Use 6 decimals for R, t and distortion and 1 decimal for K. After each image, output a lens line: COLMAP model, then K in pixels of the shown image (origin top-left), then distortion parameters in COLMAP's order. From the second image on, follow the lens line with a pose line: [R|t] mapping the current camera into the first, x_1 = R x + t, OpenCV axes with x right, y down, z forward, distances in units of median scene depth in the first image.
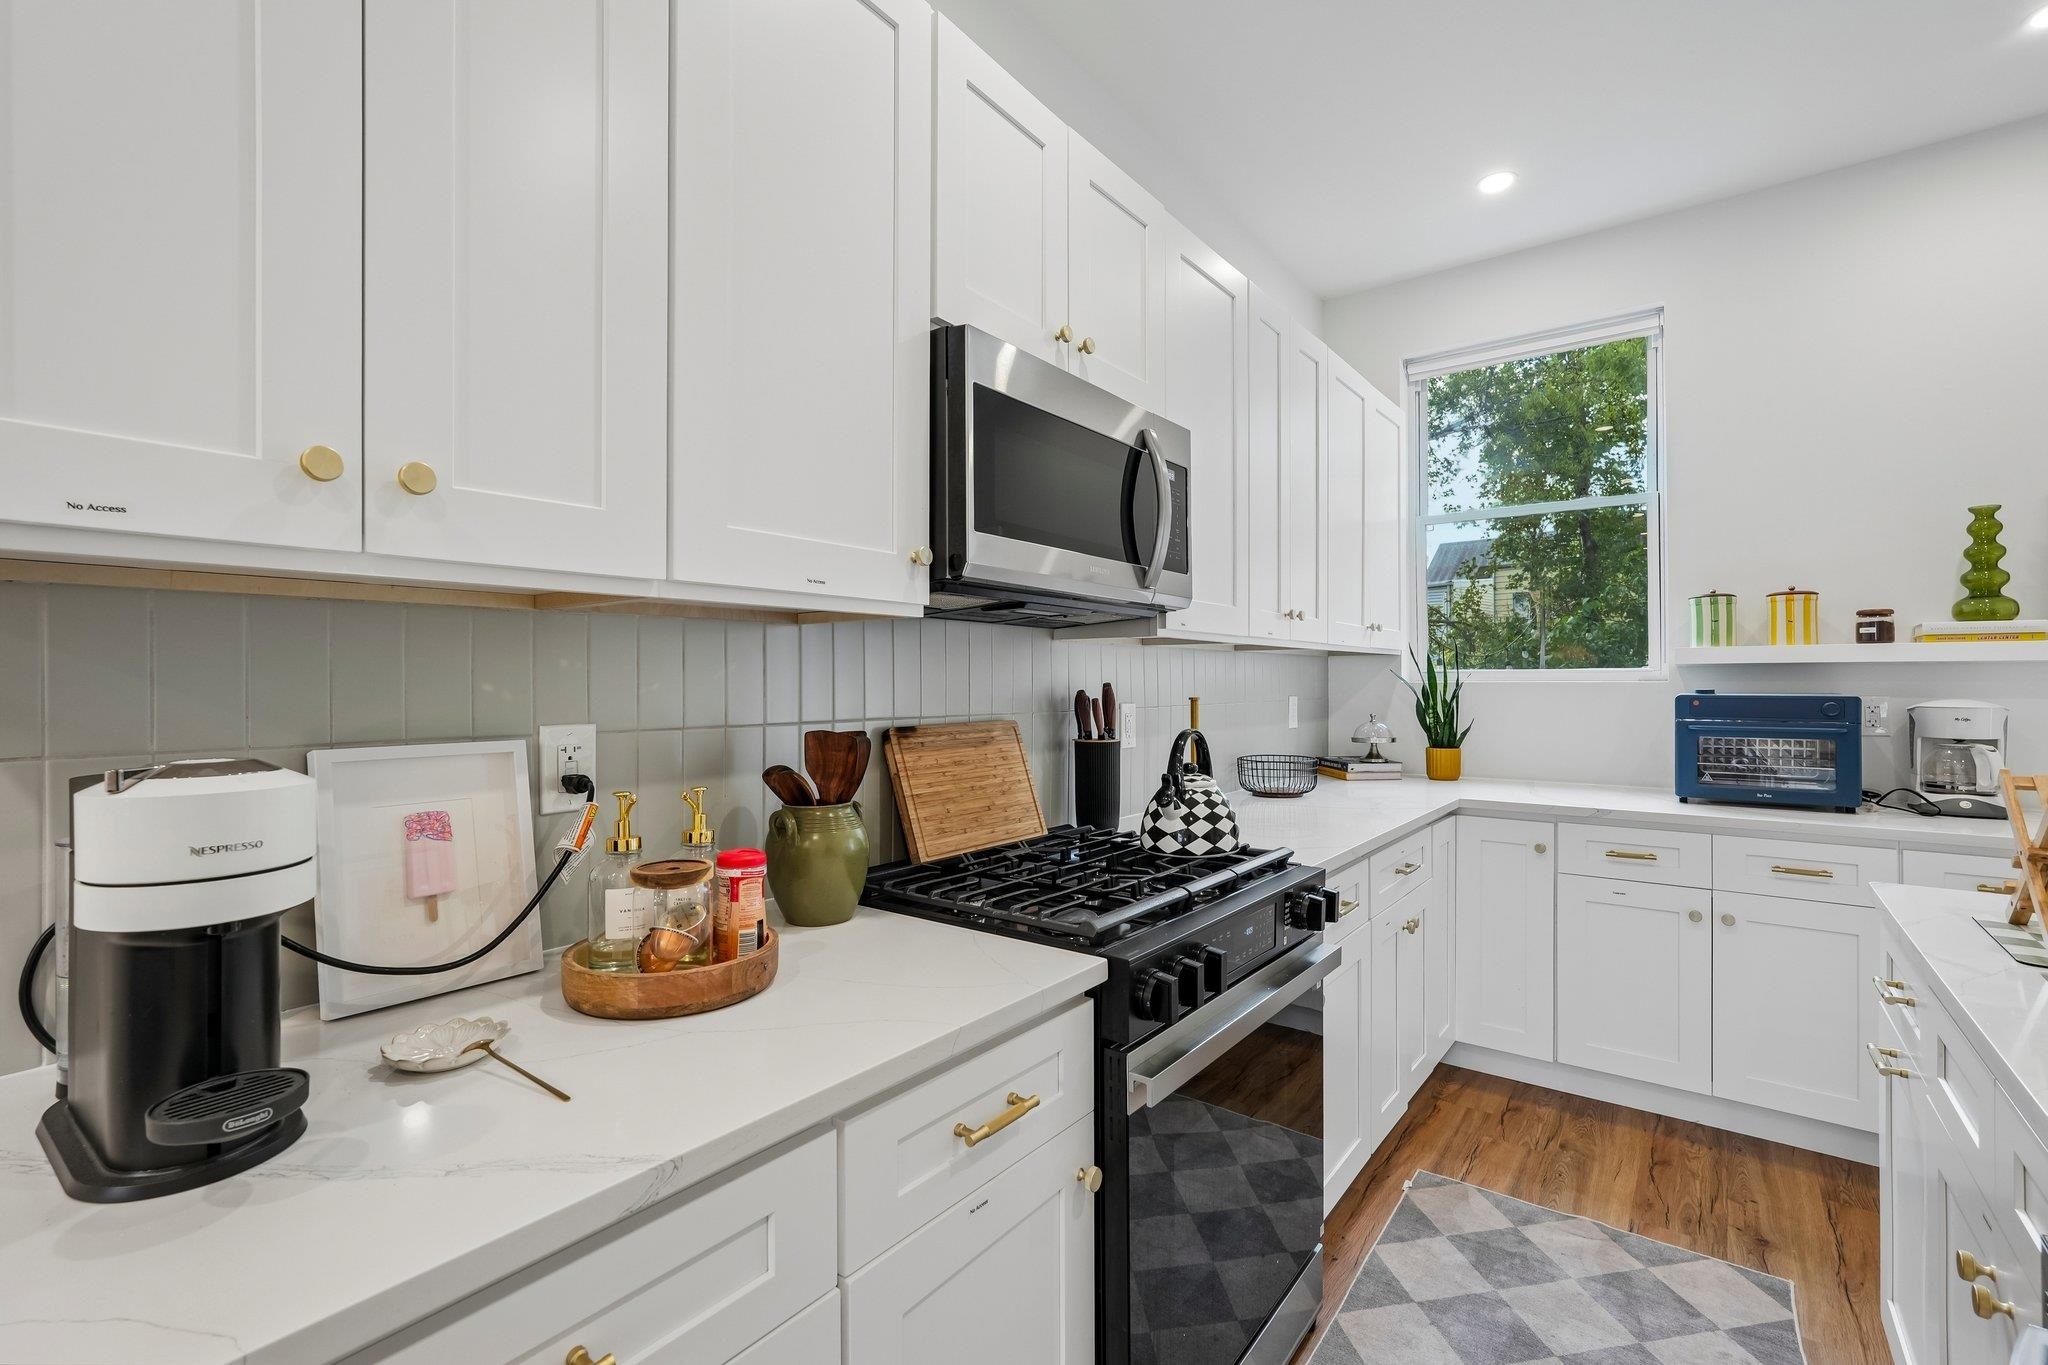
lens RADIAL K [[901.1, 0, 1023.0], [0, 901.1, 677.4], [0, 0, 1]] dist [-0.016320, 0.008086]
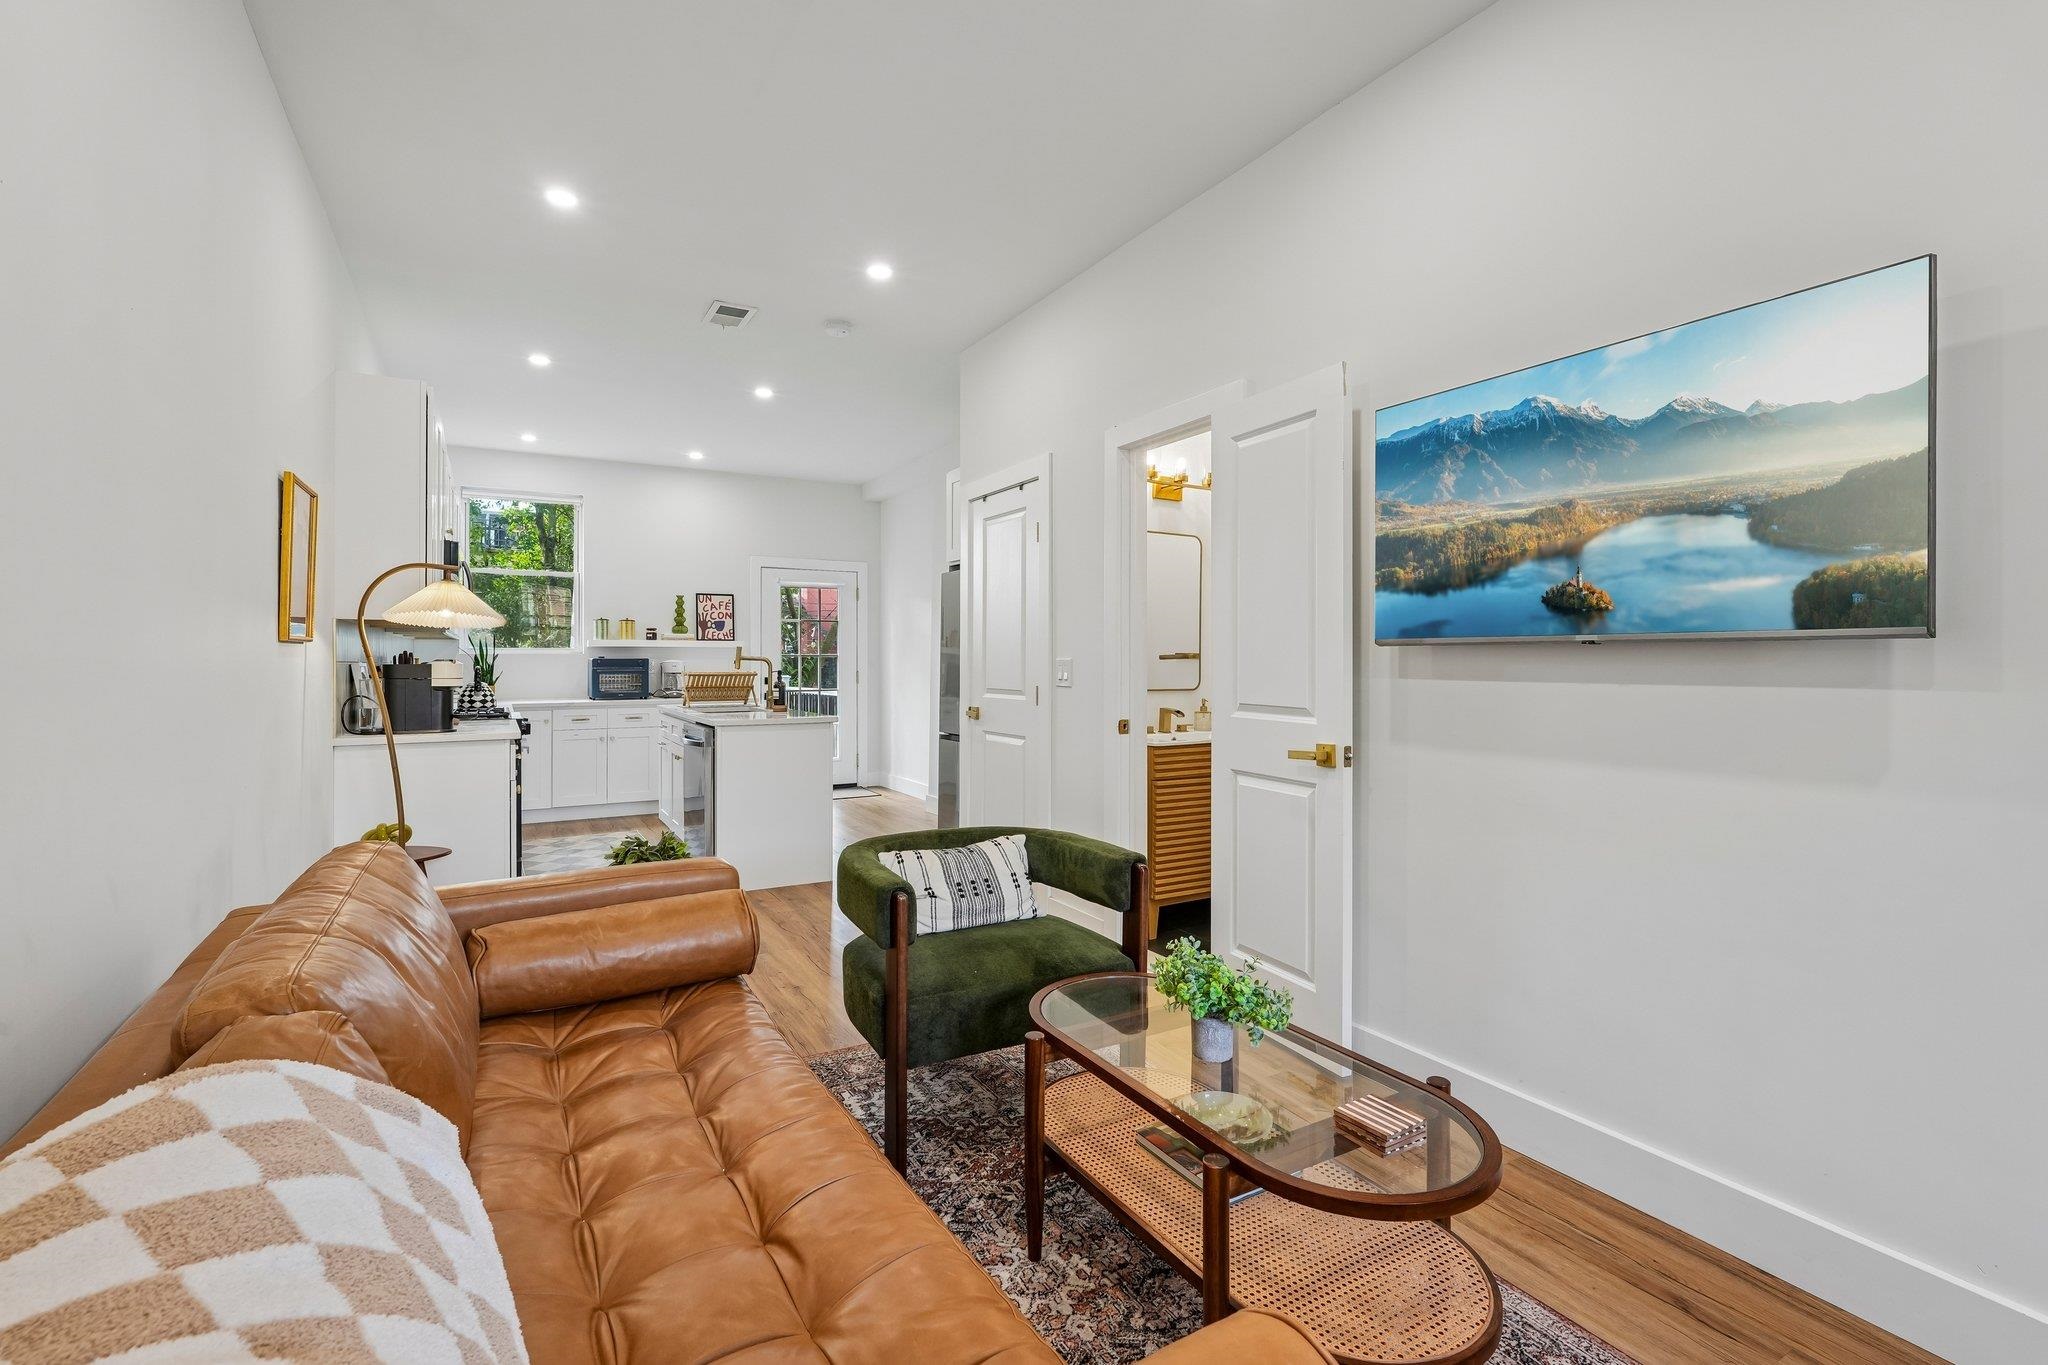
lens RADIAL K [[911.3, 0, 1019.6], [0, 911.3, 655.9], [0, 0, 1]] dist [-0.003076, 0.000209]
pose [[0.383605, 0.005773, 0.923479, -1.587550], [-0.001748, 0.999983, -0.005525, 0.032110], [-0.923496, 0.000505, 0.383609, -1.486279]]
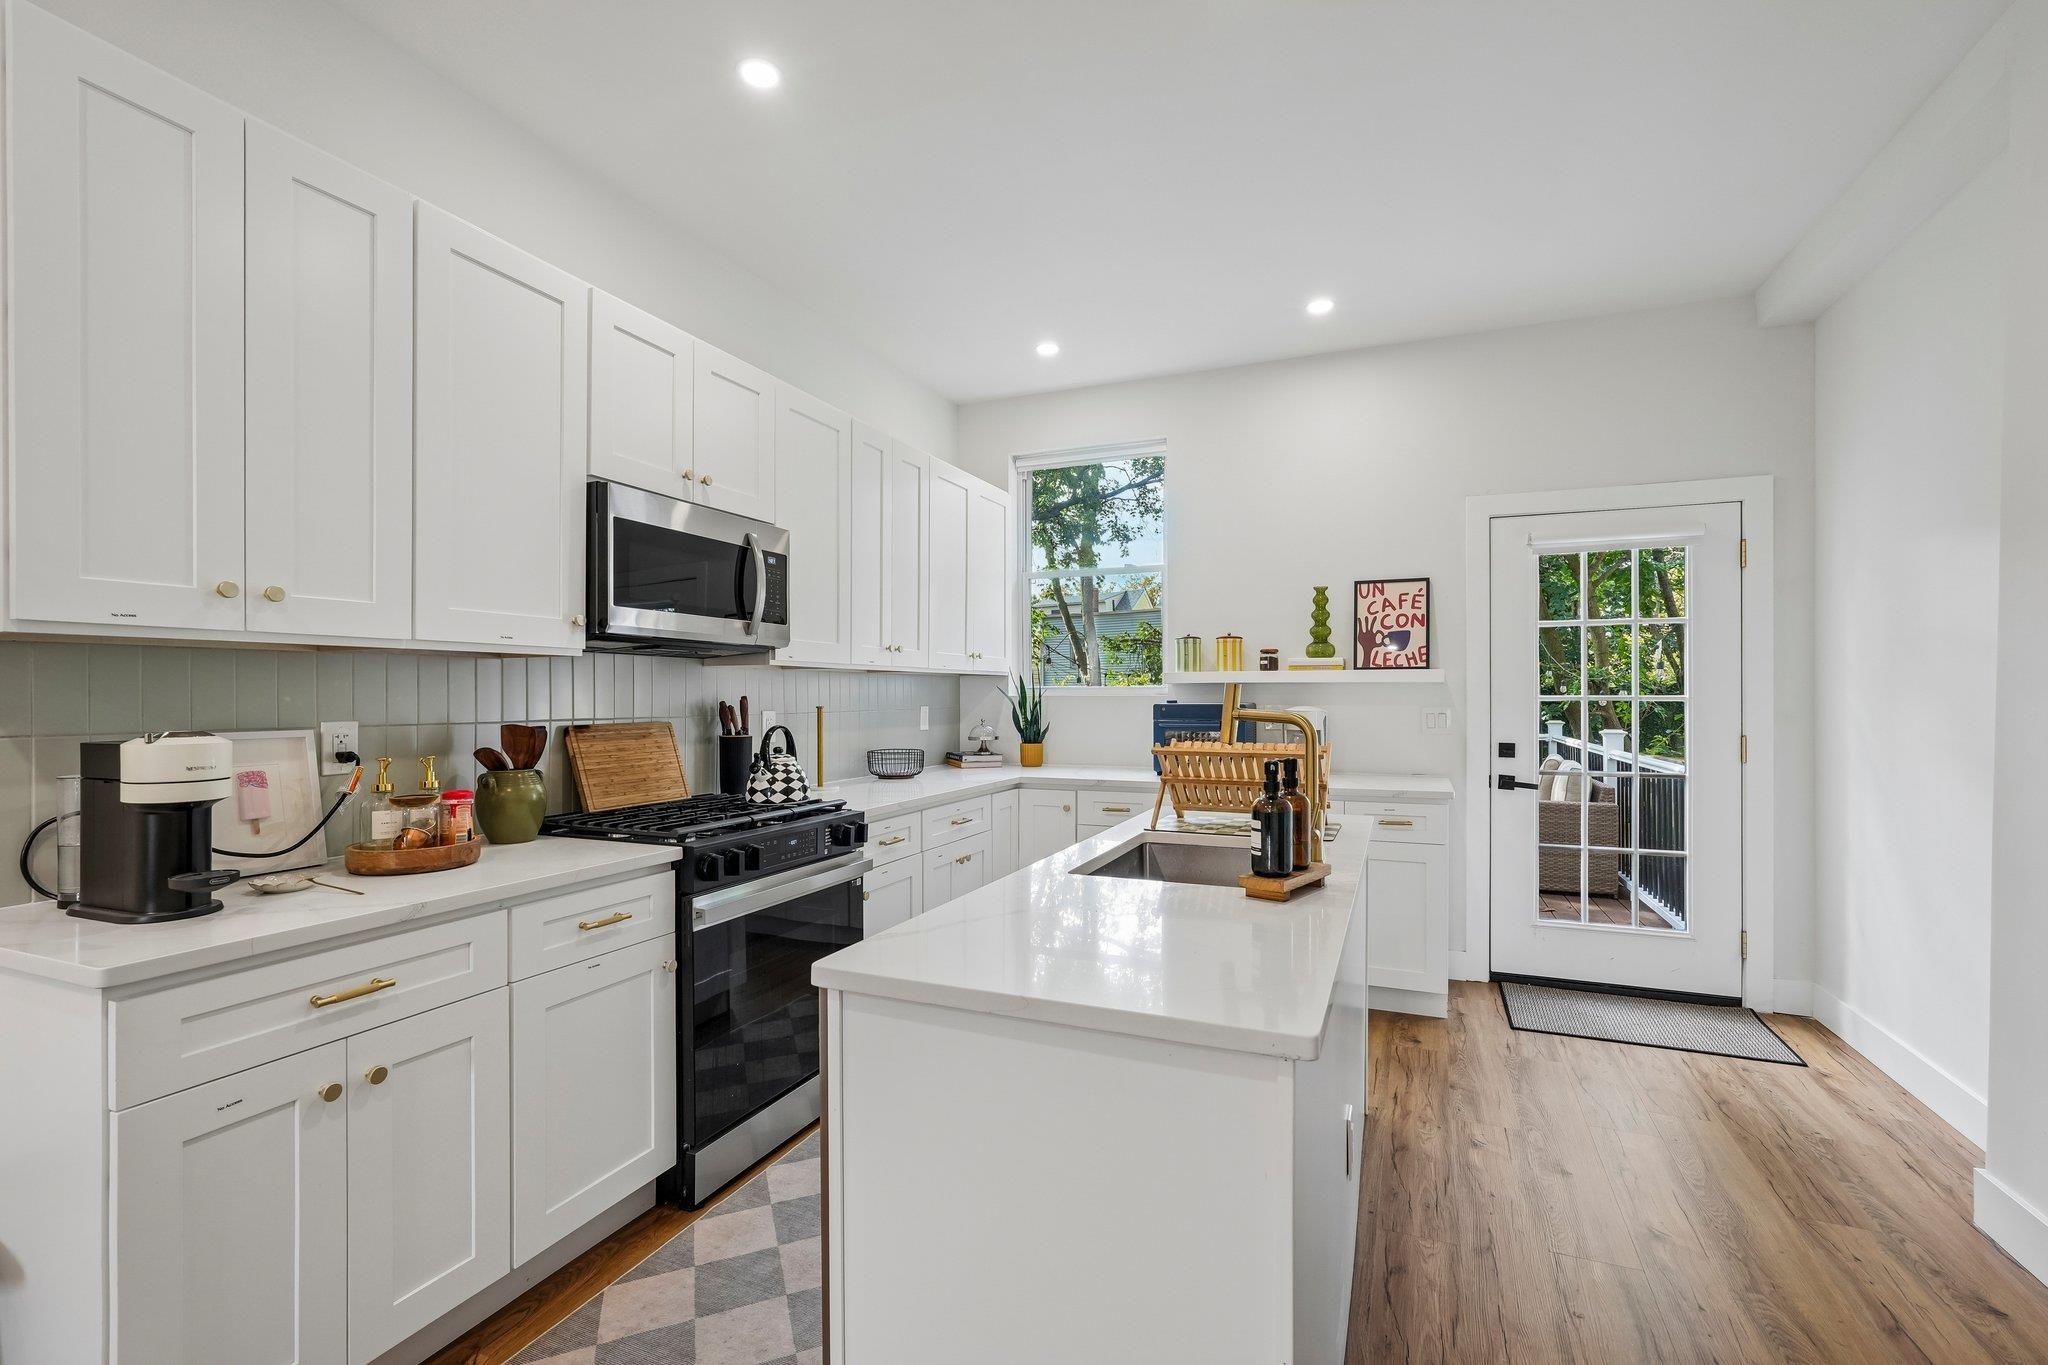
lens RADIAL K [[904.2, 0, 1025.0], [0, 904.2, 692.5], [0, 0, 1]] dist [-0.017265, 0.010512]
pose [[0.967875, 0.000466, 0.251433, 0.177042], [-0.000706, 0.999999, 0.000865, -0.001432], [-0.251433, -0.001015, 0.967874, -0.546041]]
